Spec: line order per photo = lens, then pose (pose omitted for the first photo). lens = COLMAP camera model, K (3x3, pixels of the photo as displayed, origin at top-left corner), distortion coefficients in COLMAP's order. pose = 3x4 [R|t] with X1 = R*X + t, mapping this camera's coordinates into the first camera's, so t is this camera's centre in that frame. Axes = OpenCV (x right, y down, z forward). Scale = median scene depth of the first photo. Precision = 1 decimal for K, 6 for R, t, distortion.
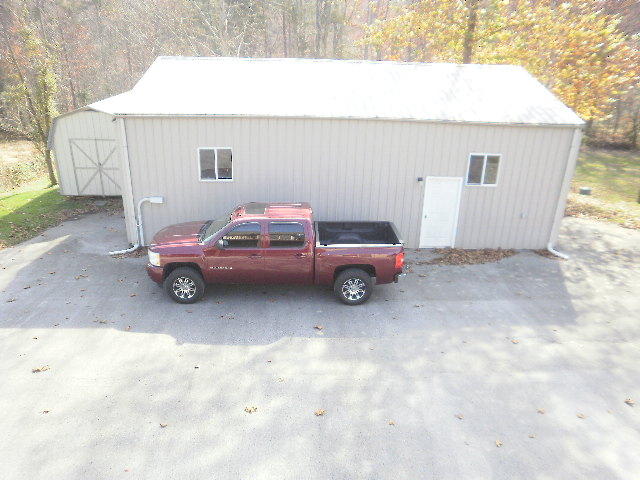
lens RADIAL K [[499.3, 0, 320.0], [0, 499.3, 240.0], [0, 0, 1]] dist [-0.125046, 0.133423]
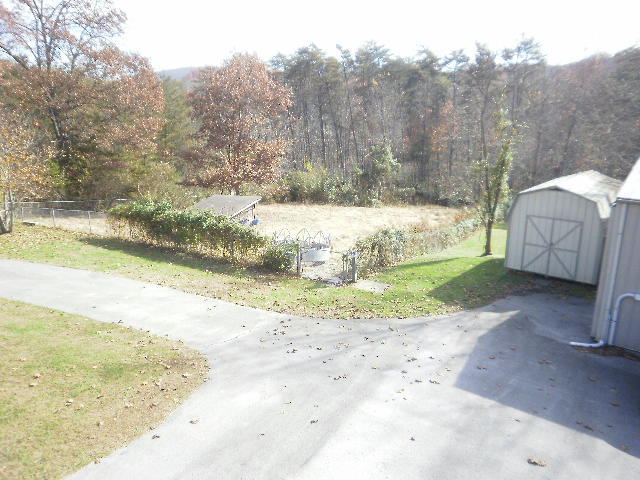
lens RADIAL K [[499.3, 0, 320.0], [0, 499.3, 240.0], [0, 0, 1]] dist [-0.125046, 0.133423]
pose [[0.723414, 0.136355, -0.676815, -0.155206], [-0.235126, 0.970361, -0.055820, 0.000824], [0.649144, 0.199518, 0.734033, -0.019093]]
